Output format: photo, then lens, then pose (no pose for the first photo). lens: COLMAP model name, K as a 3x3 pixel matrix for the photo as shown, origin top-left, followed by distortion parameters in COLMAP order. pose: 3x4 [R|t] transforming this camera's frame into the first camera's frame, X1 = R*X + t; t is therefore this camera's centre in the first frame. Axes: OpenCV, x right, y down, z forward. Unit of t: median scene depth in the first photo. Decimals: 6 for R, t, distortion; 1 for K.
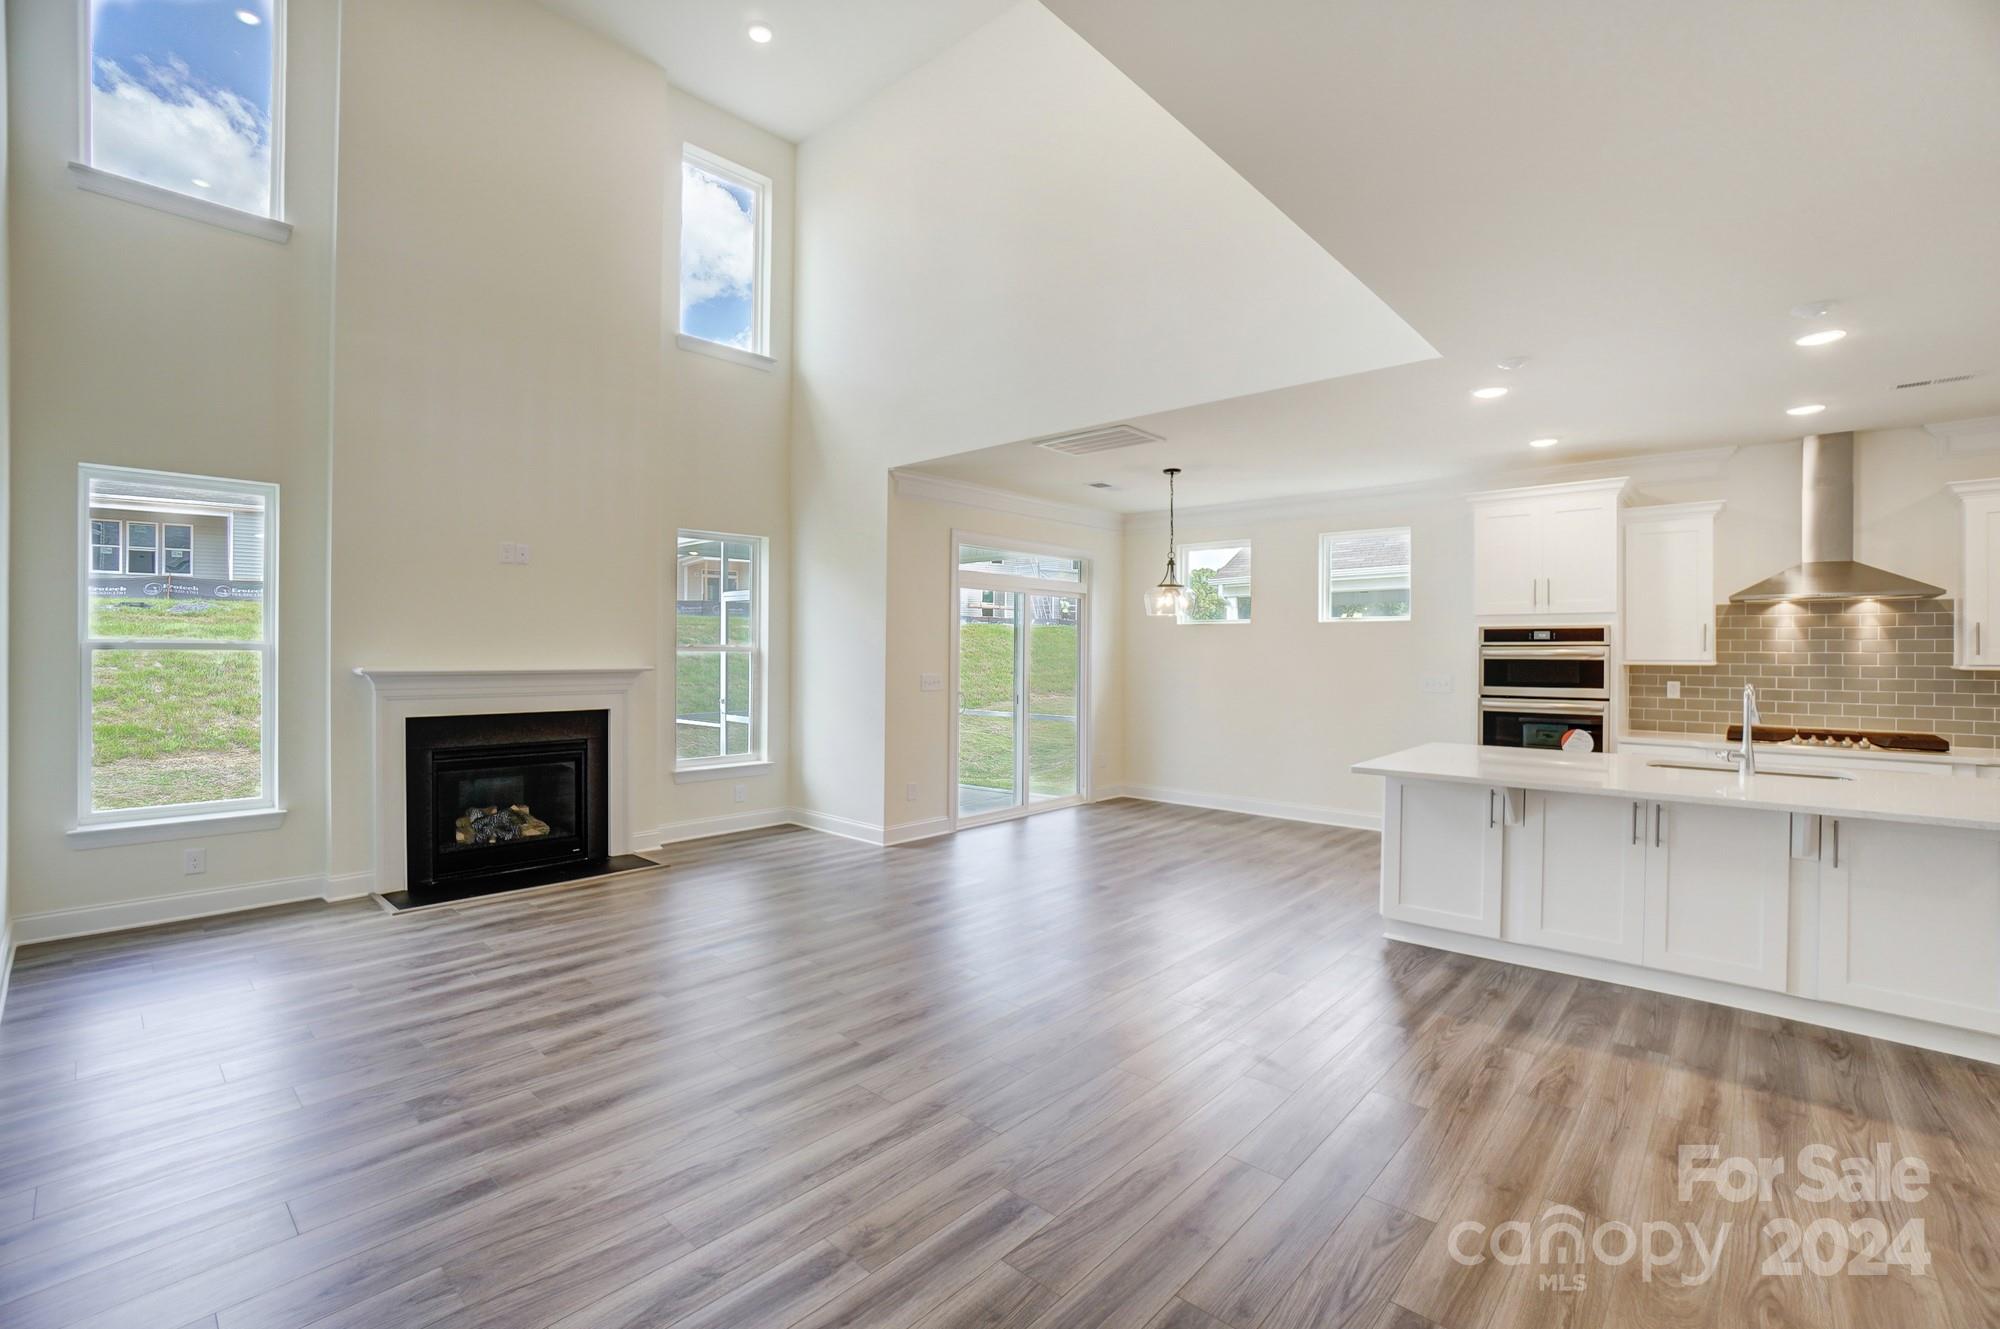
lens RADIAL K [[877.5, 0, 986.2], [0, 877.5, 653.7], [0, 0, 1]] dist [-0.063246, 0.021747]
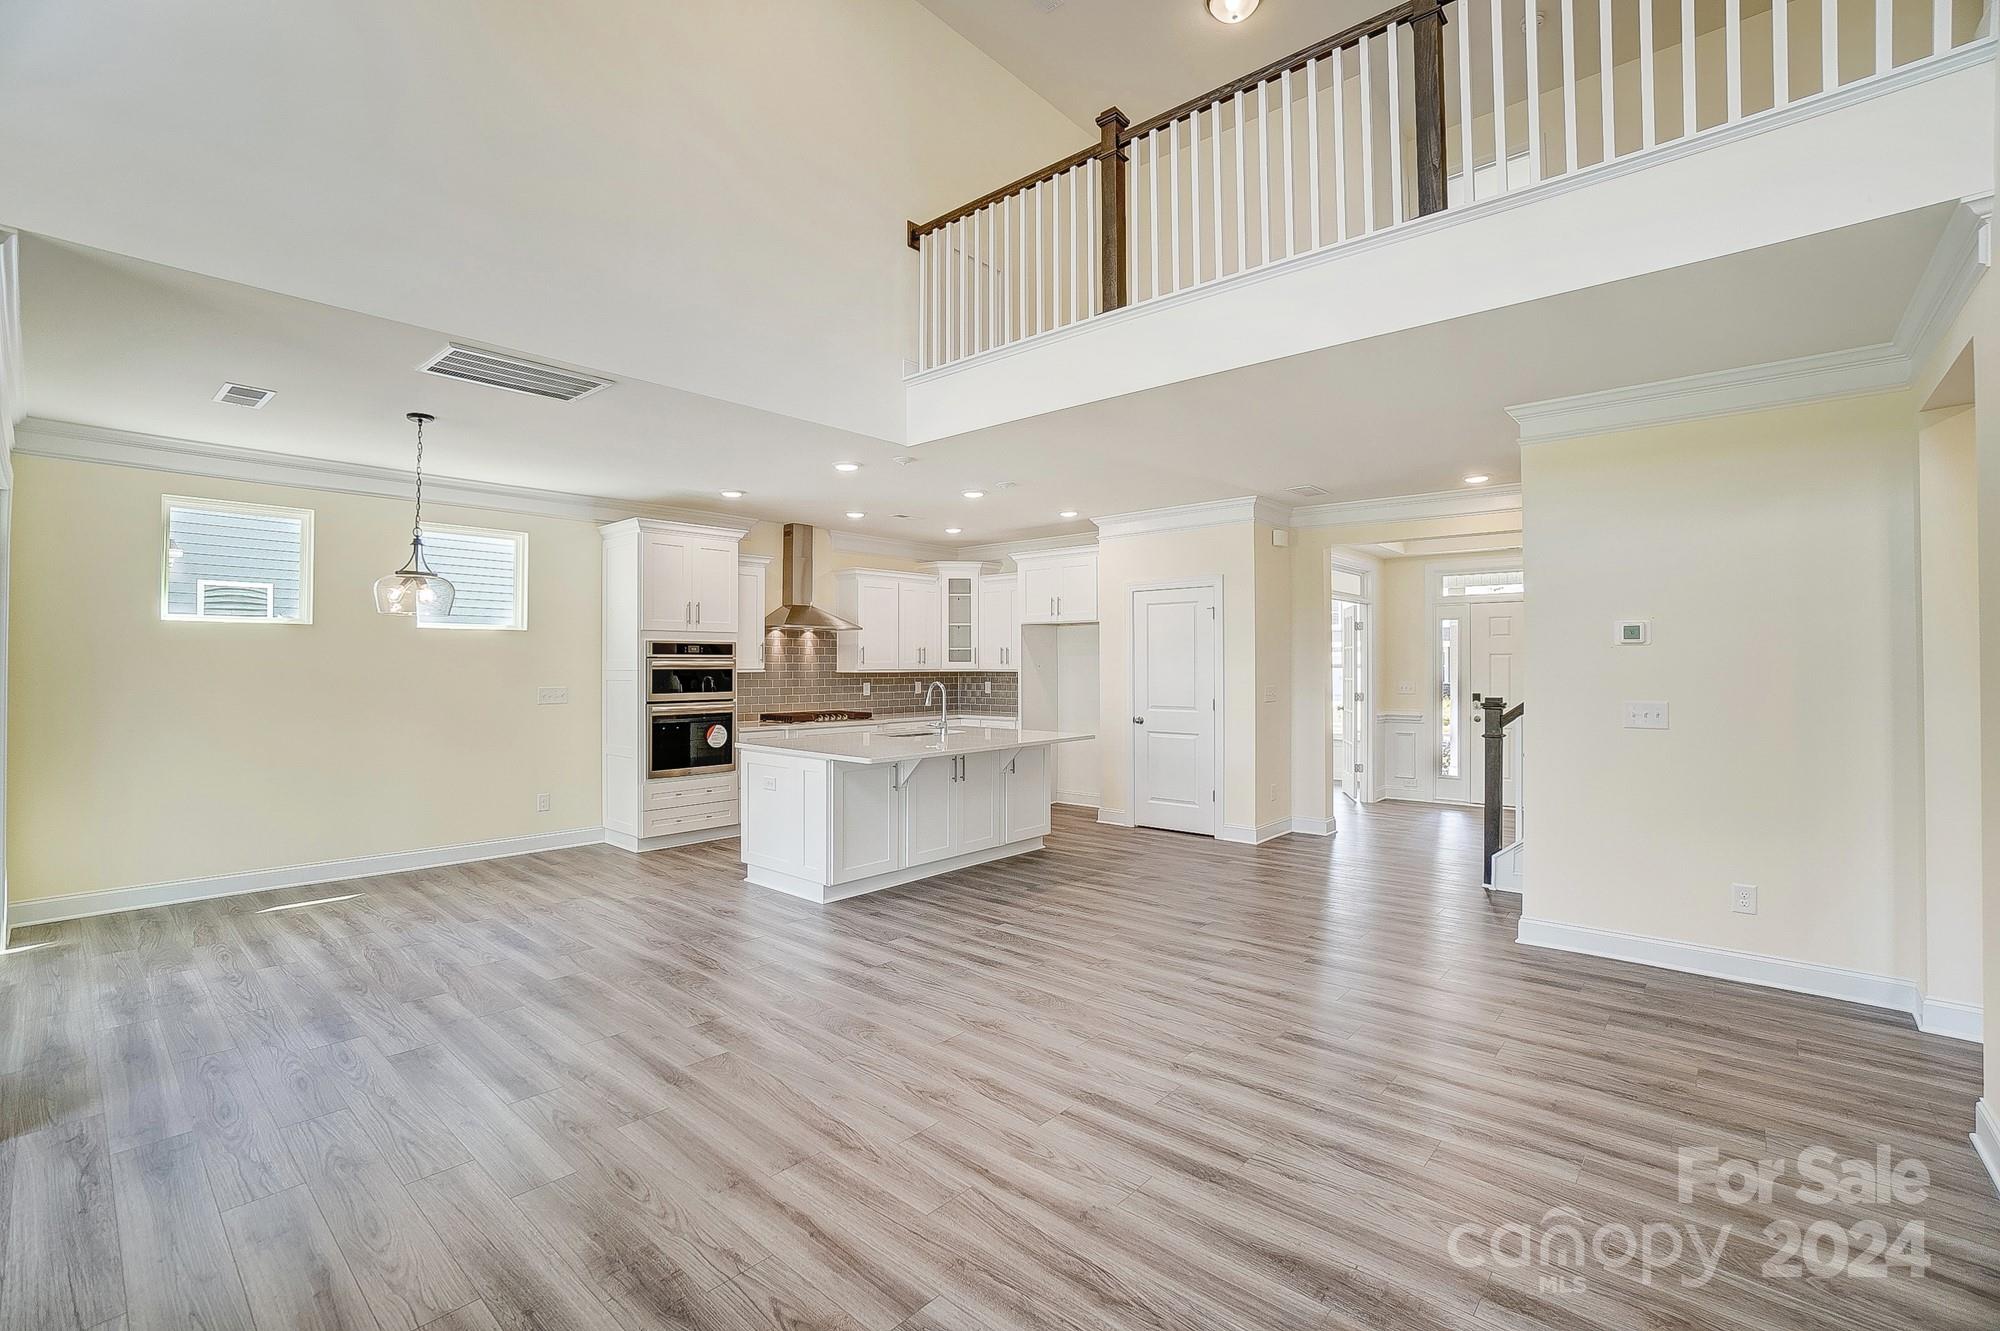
lens RADIAL K [[877.5, 0, 986.2], [0, 877.5, 654.7], [0, 0, 1]] dist [-0.063246, 0.021747]
pose [[-0.015007, 0.005081, 0.999874, -0.604255], [0.000783, 0.999987, -0.005070, -0.007653], [-0.999887, 0.000706, -0.015010, 0.639947]]
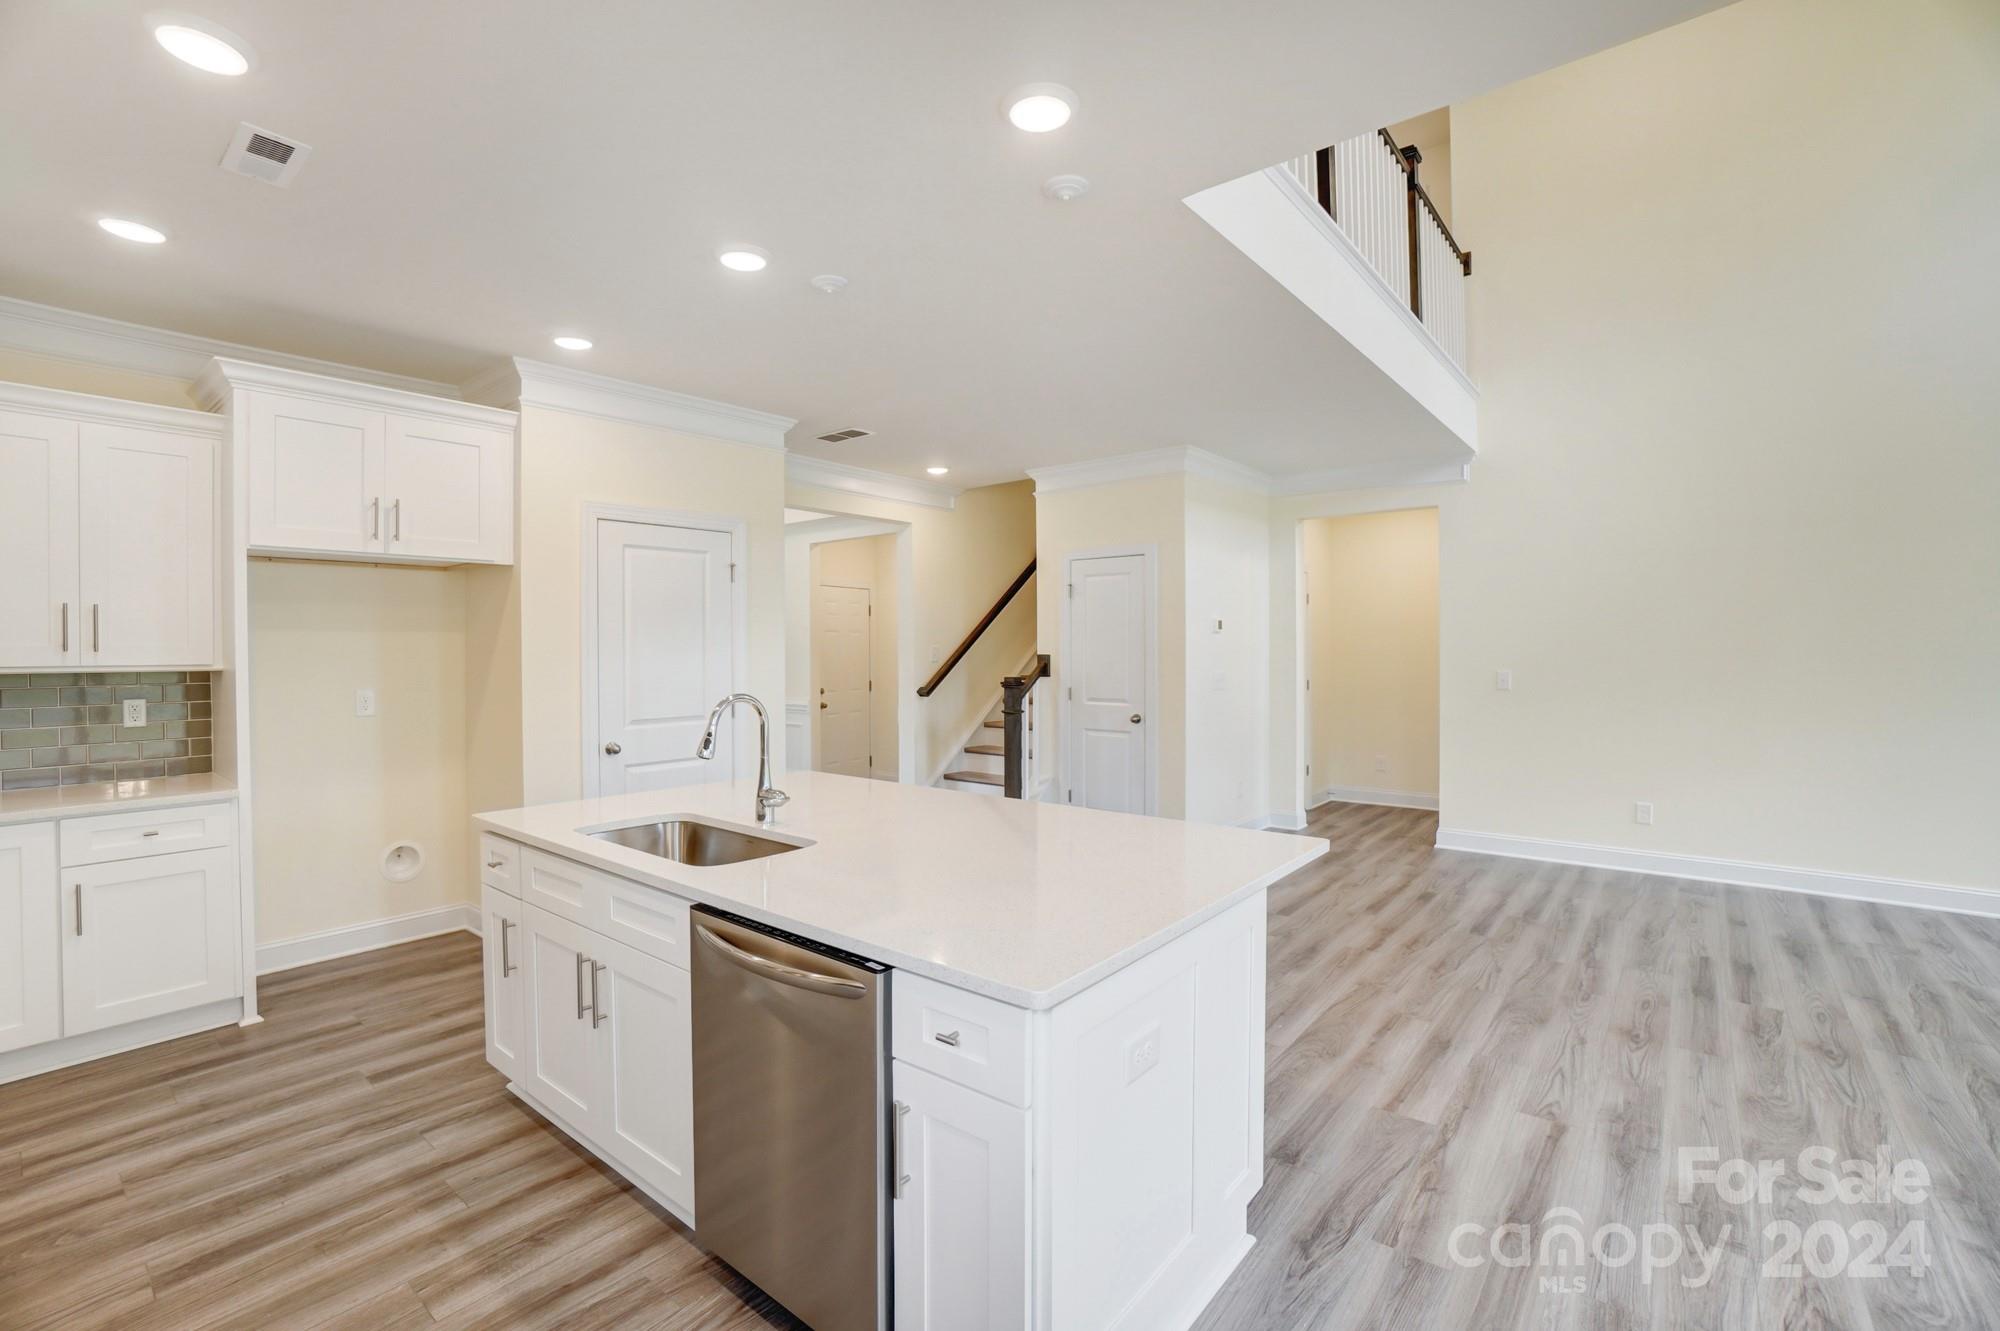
lens RADIAL K [[877.5, 0, 986.2], [0, 877.5, 654.7], [0, 0, 1]] dist [-0.063246, 0.021747]
pose [[-0.998786, -0.000789, -0.049245, 0.510205], [-0.001302, 0.999945, 0.010377, -0.002524], [0.049234, 0.010429, -0.998733, 1.182348]]
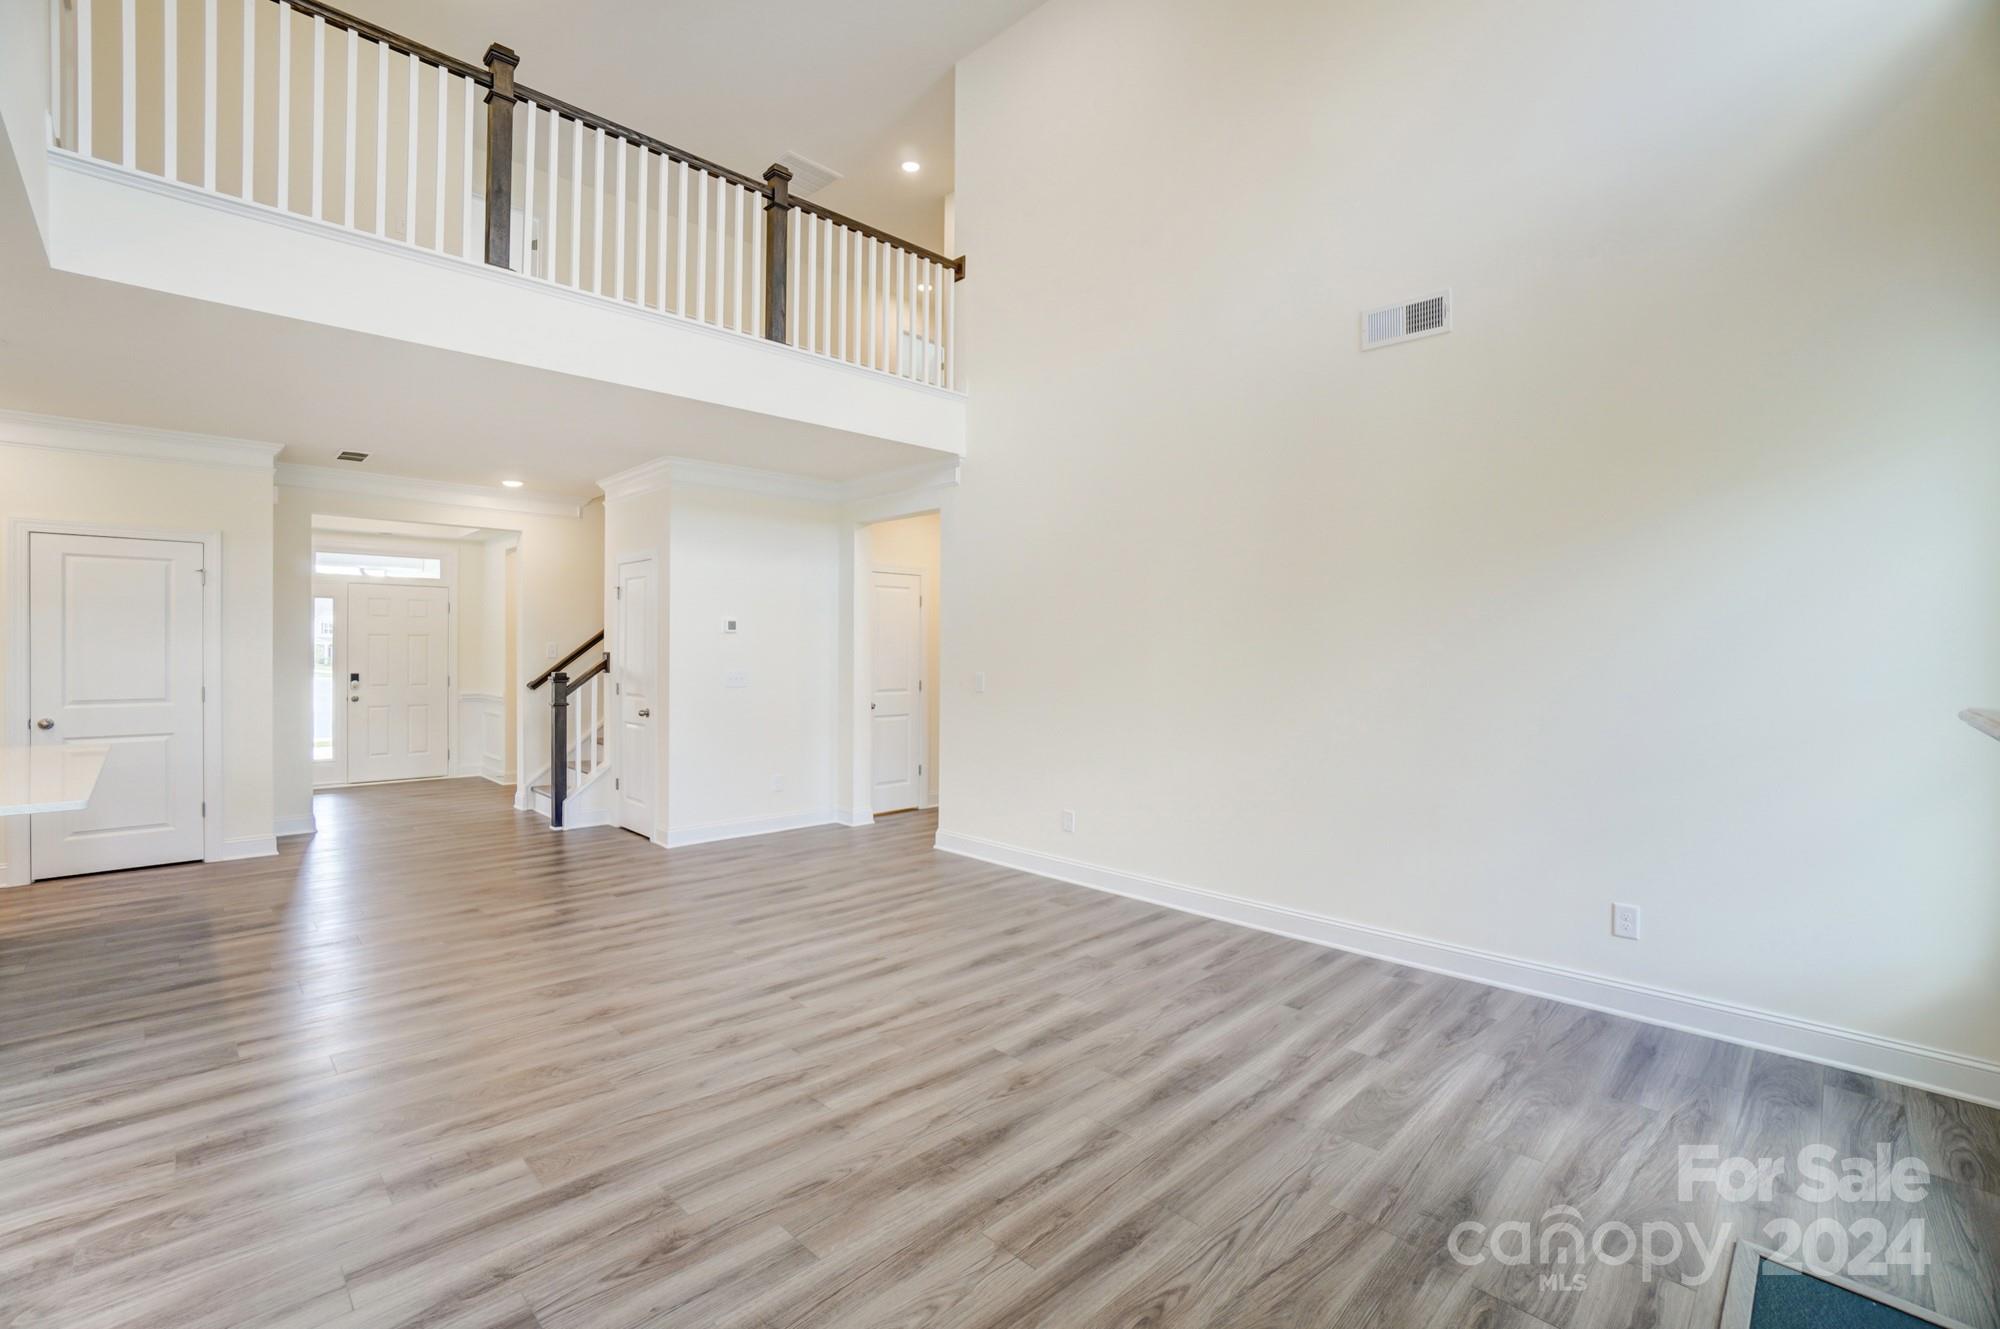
lens RADIAL K [[877.5, 0, 986.2], [0, 877.5, 653.7], [0, 0, 1]] dist [-0.063246, 0.021747]
pose [[-0.998514, -0.012933, 0.052932, -0.265654], [-0.012629, 0.999902, 0.006078, -0.003338], [-0.053006, 0.005401, -0.998580, 1.231954]]
